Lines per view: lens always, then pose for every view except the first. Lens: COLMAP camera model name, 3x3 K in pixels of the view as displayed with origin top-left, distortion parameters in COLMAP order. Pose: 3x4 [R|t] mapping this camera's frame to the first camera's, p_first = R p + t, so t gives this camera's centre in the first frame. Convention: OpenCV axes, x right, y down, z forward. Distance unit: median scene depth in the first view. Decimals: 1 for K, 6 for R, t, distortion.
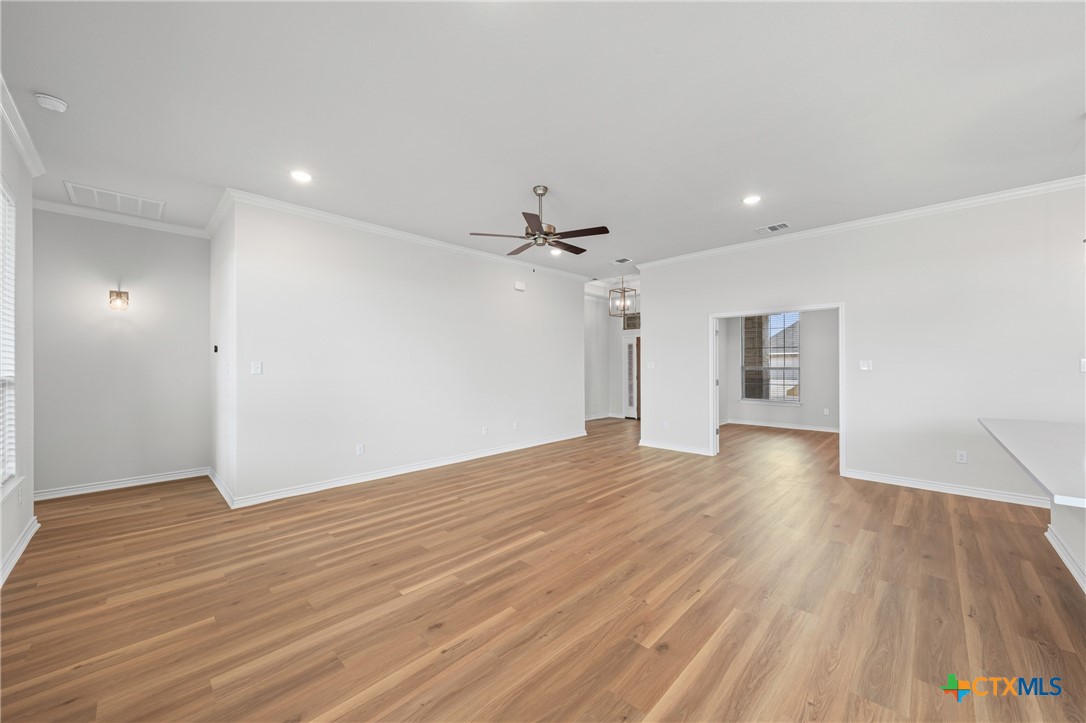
lens RADIAL K [[396.8, 0, 544.5], [0, 396.8, 366.7], [0, 0, 1]] dist [-0.003772, -0.000199]
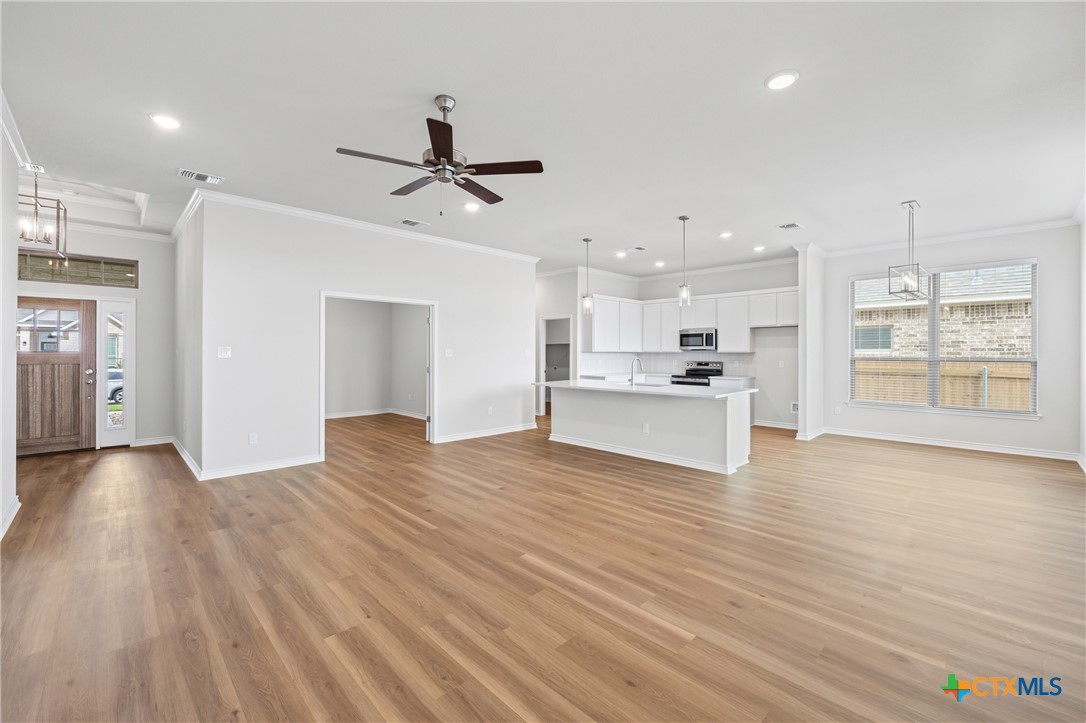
lens RADIAL K [[451.0, 0, 541.6], [0, 451.0, 353.9], [0, 0, 1]] dist [-0.000687, 0.000086]
pose [[0.032269, 0.000971, 0.999479, -0.810503], [0.000417, 0.999999, -0.000985, 0.001386], [-0.999479, 0.000448, 0.032269, 0.809859]]
